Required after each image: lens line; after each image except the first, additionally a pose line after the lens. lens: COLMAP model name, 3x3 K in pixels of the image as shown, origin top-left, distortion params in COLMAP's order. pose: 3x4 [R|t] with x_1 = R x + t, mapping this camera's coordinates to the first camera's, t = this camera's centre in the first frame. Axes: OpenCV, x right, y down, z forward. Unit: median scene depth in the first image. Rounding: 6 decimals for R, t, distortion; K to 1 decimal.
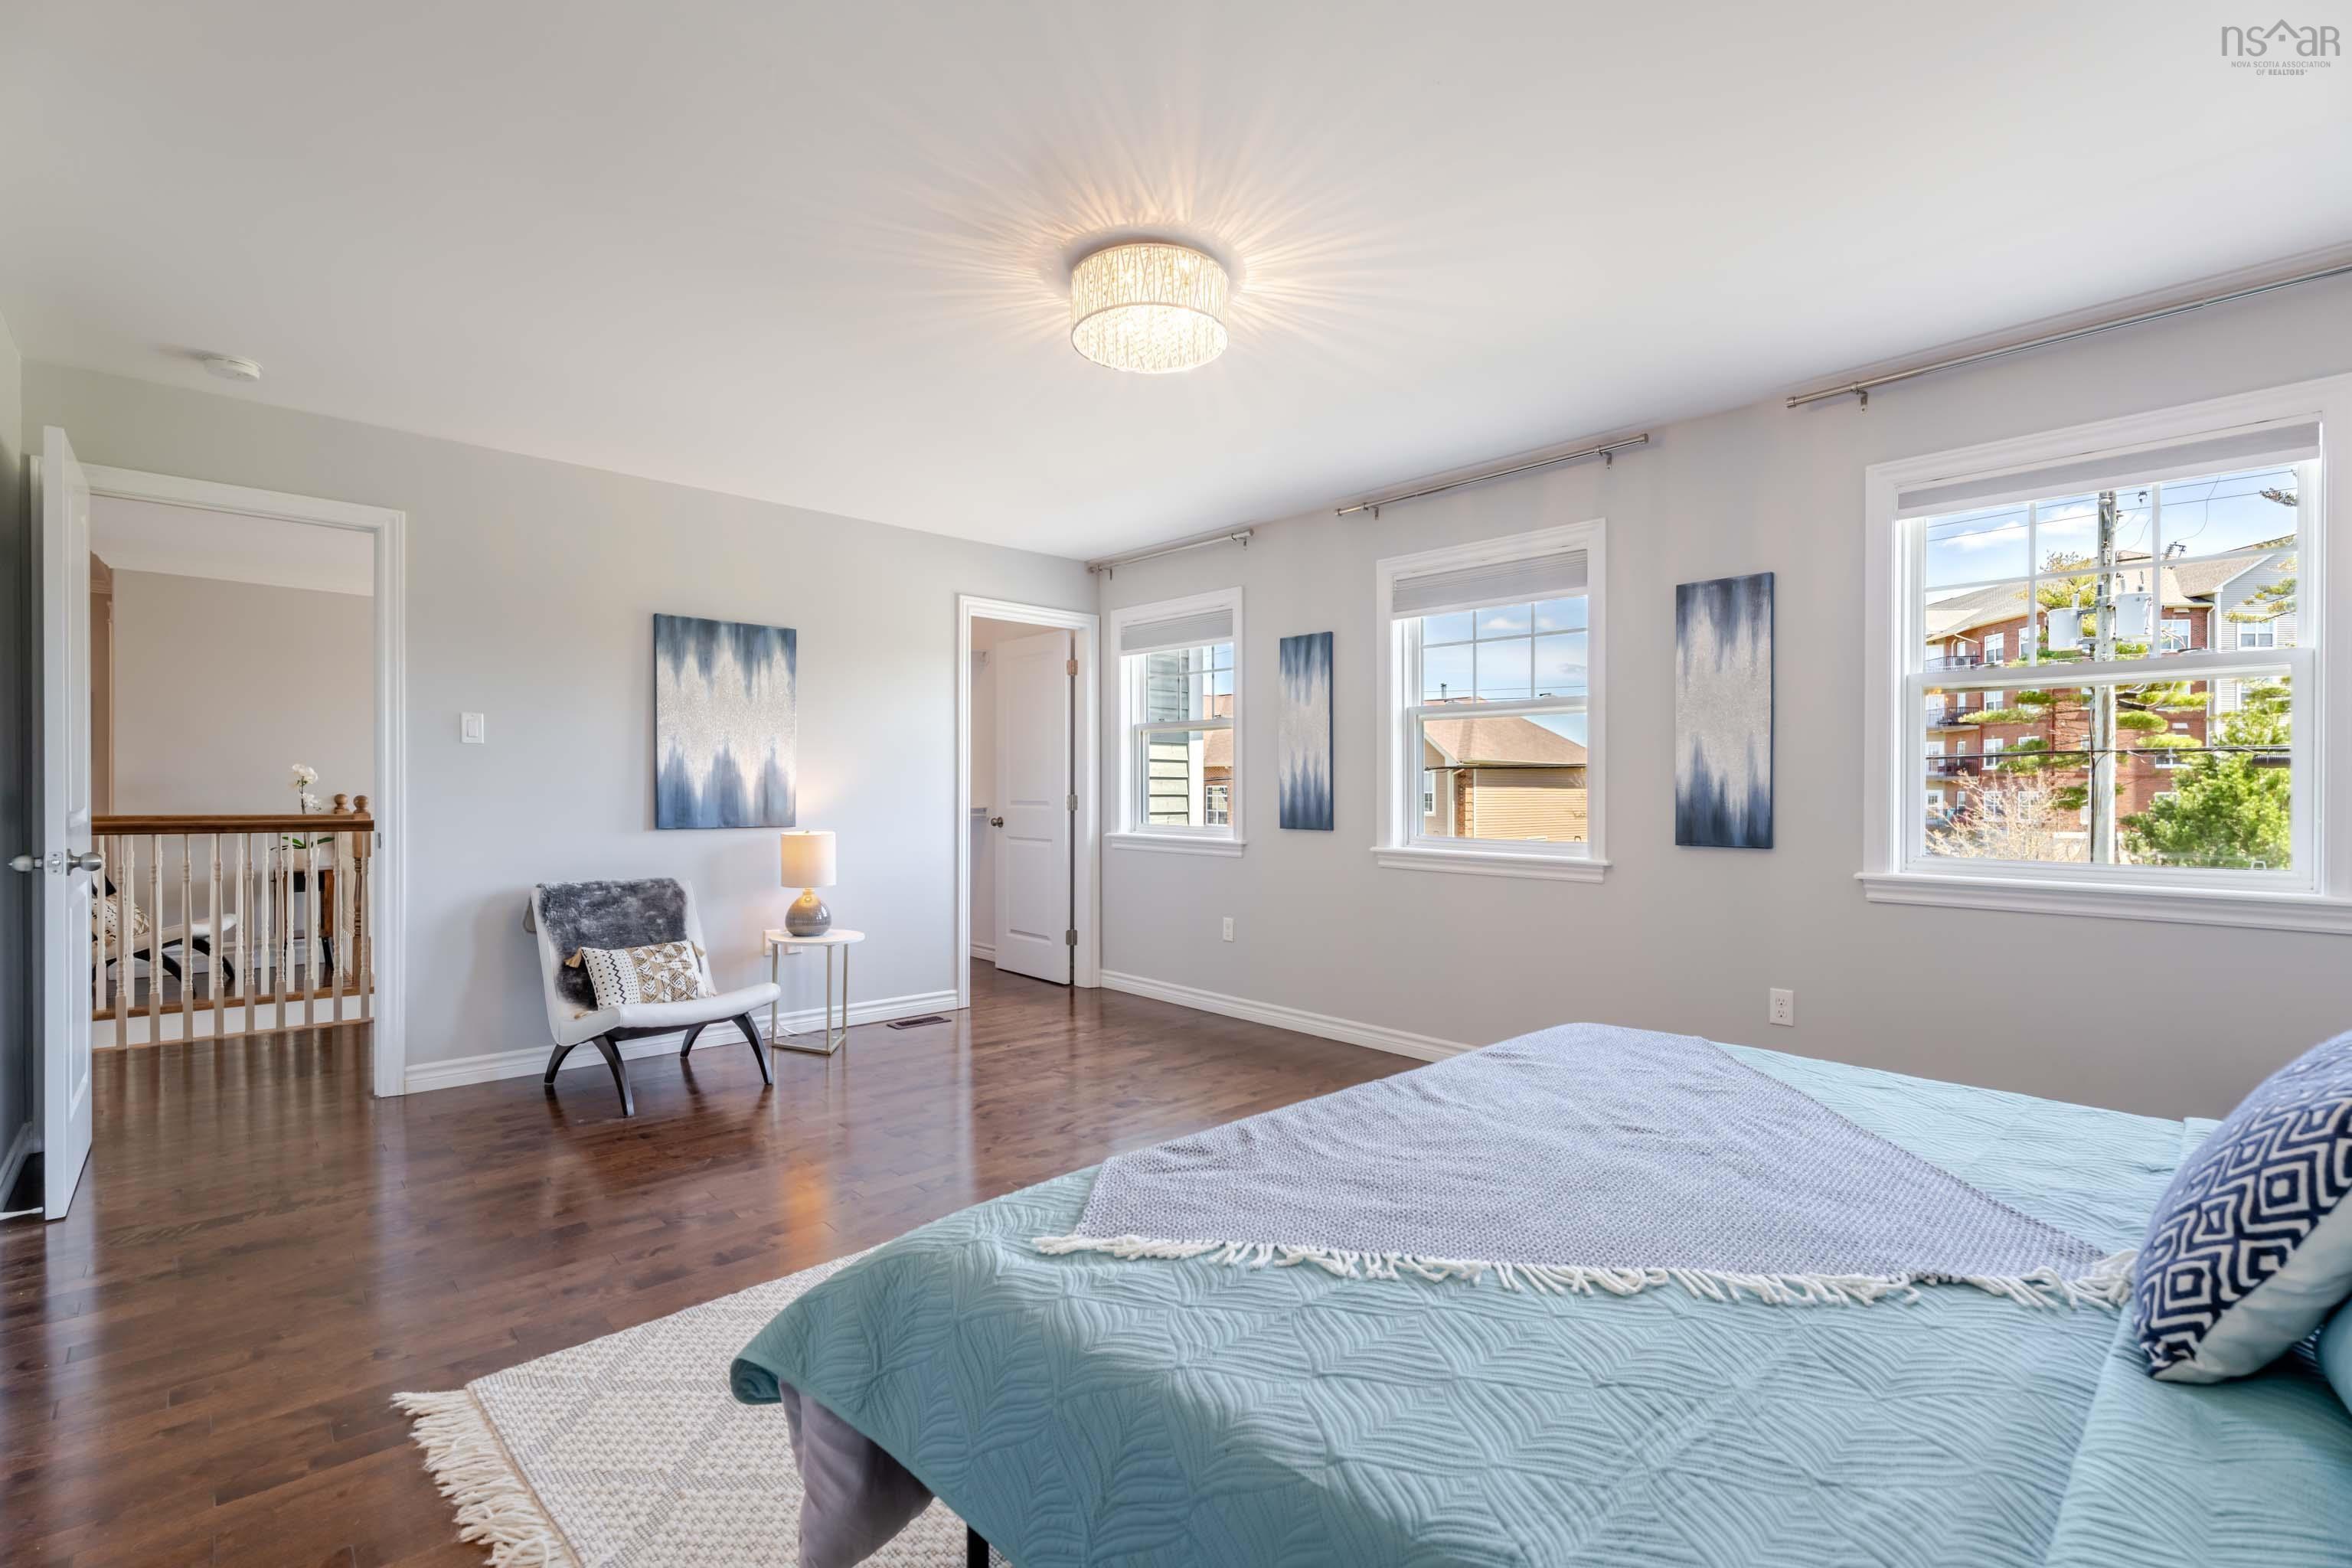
lens RADIAL K [[1057.7, 0, 1181.5], [0, 1057.7, 807.1], [0, 0, 1]] dist [-0.000294, 0.000076]
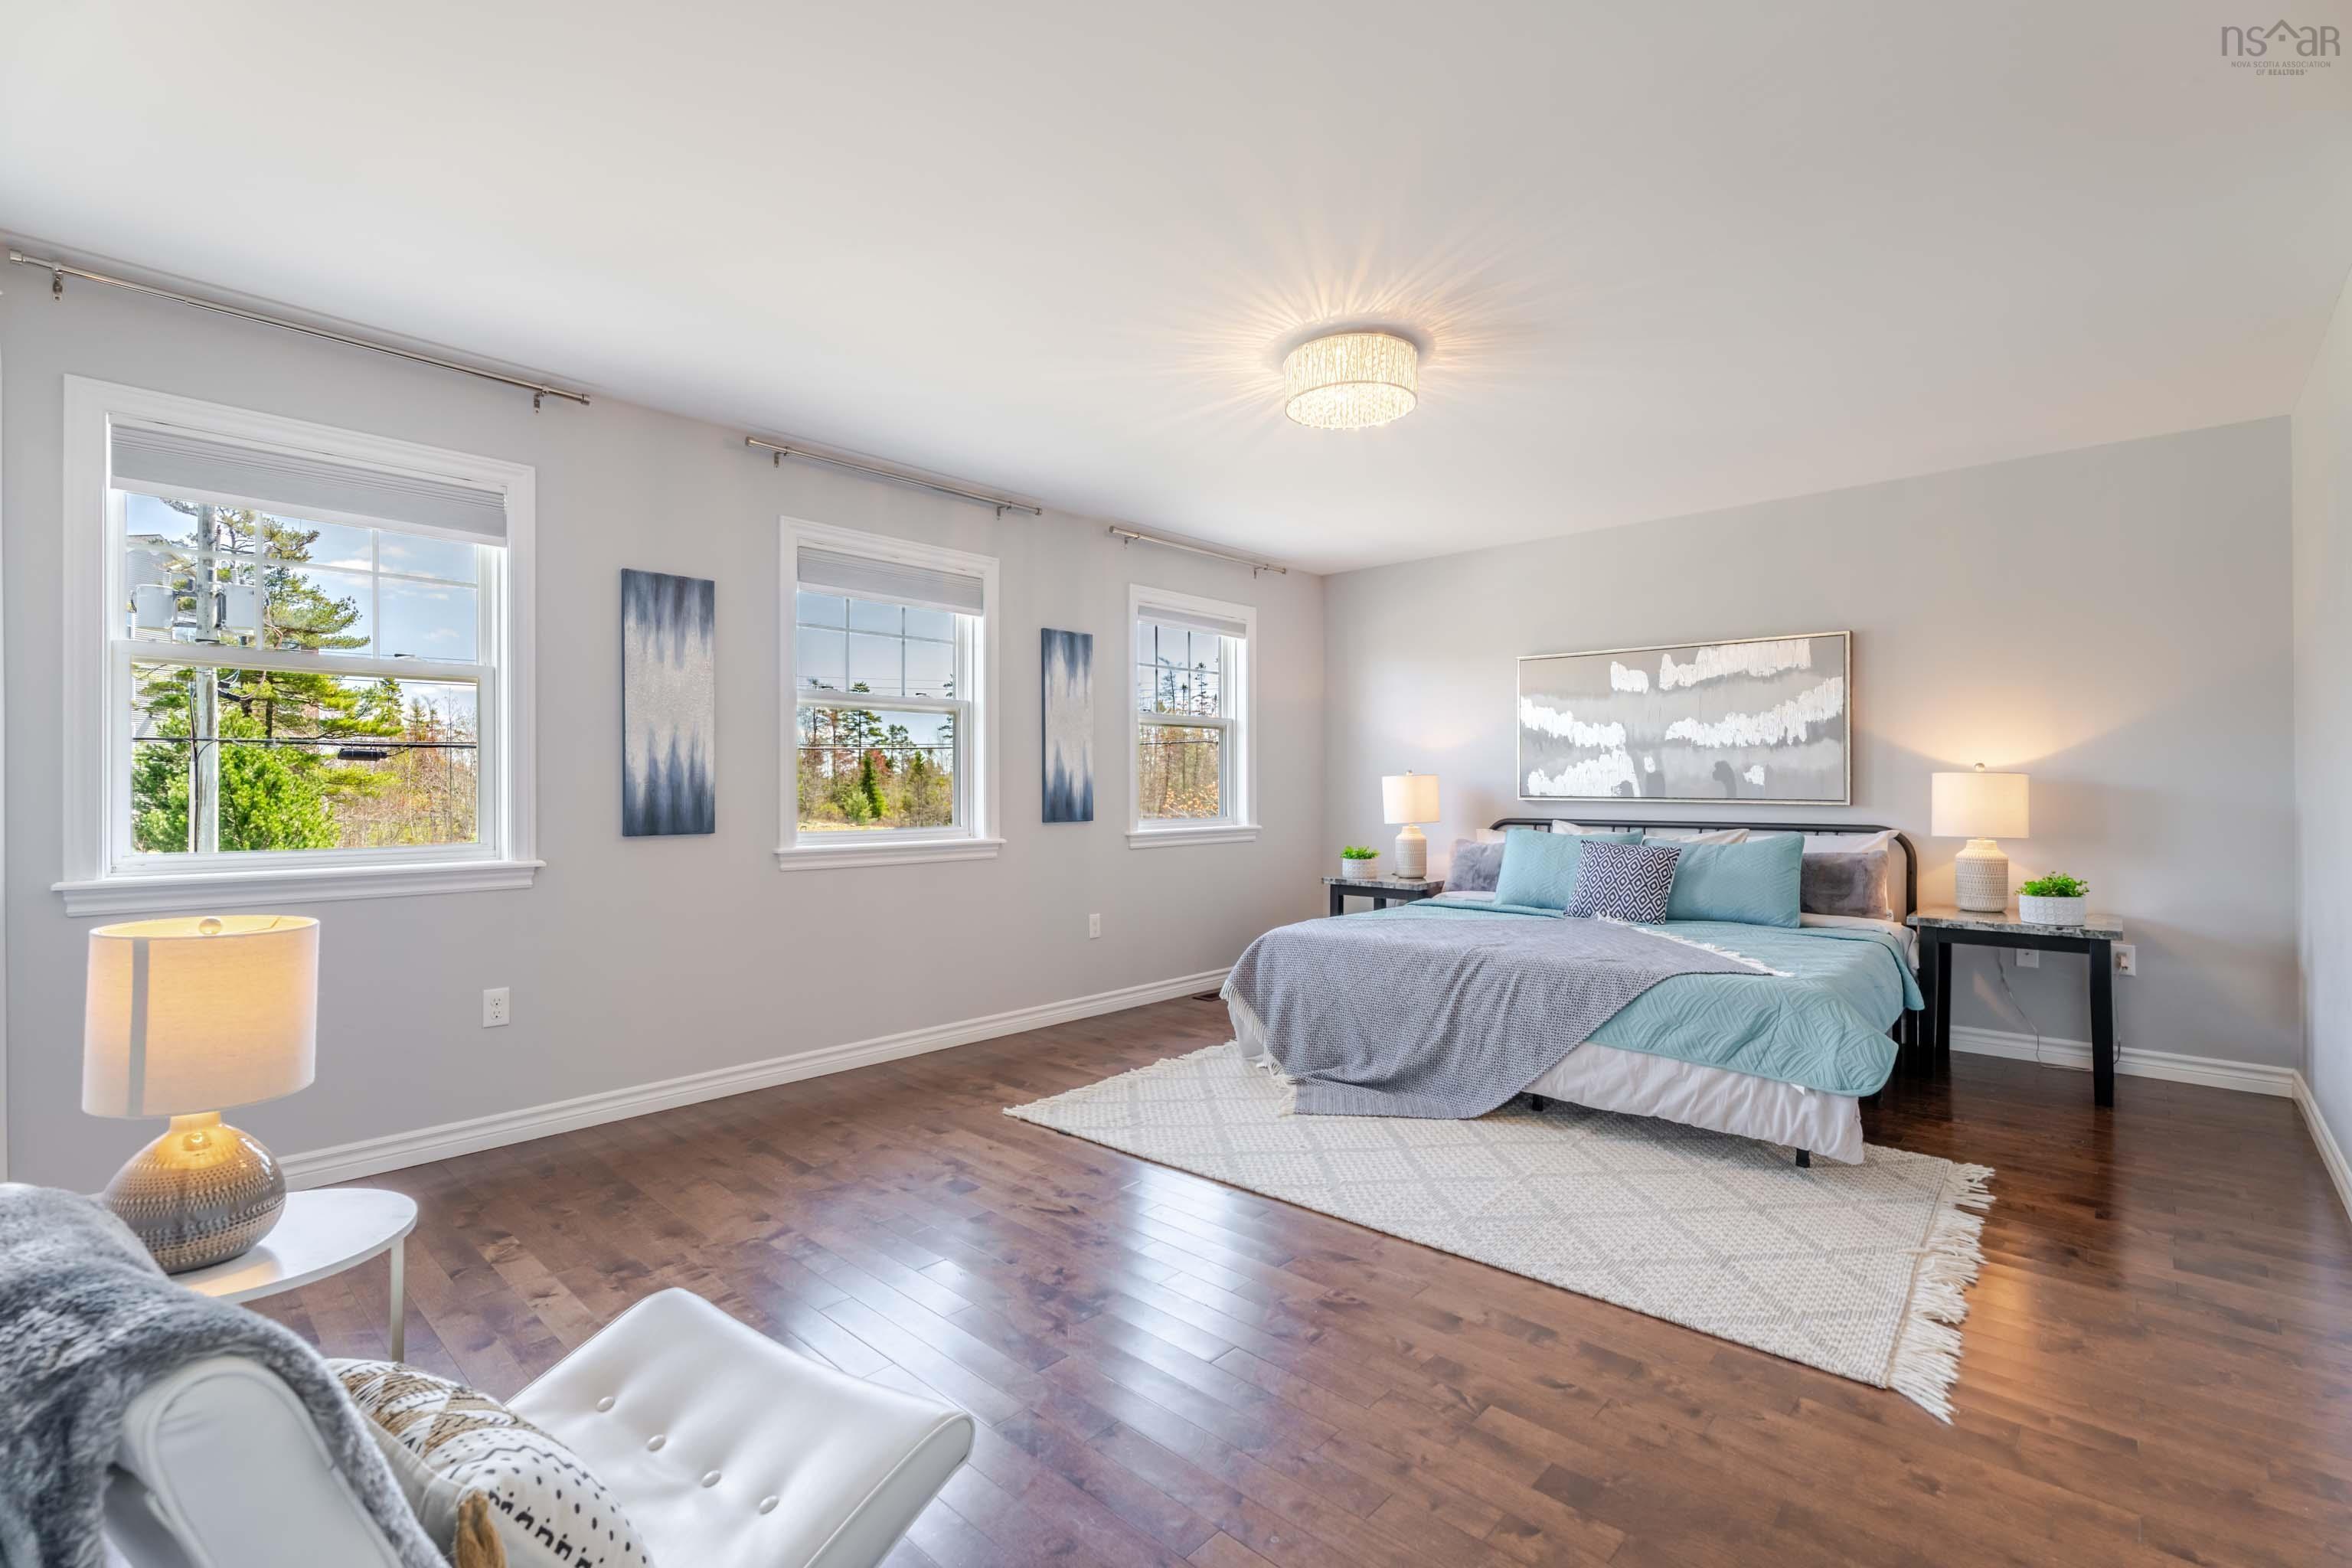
lens RADIAL K [[1051.9, 0, 1176.0], [0, 1051.9, 784.0], [0, 0, 1]] dist [0.001179, 0.000203]
pose [[-0.077142, -0.005389, 0.997006, -0.685378], [0.016260, 0.999846, 0.006663, -0.014826], [-0.996888, 0.016725, -0.077042, 0.737448]]
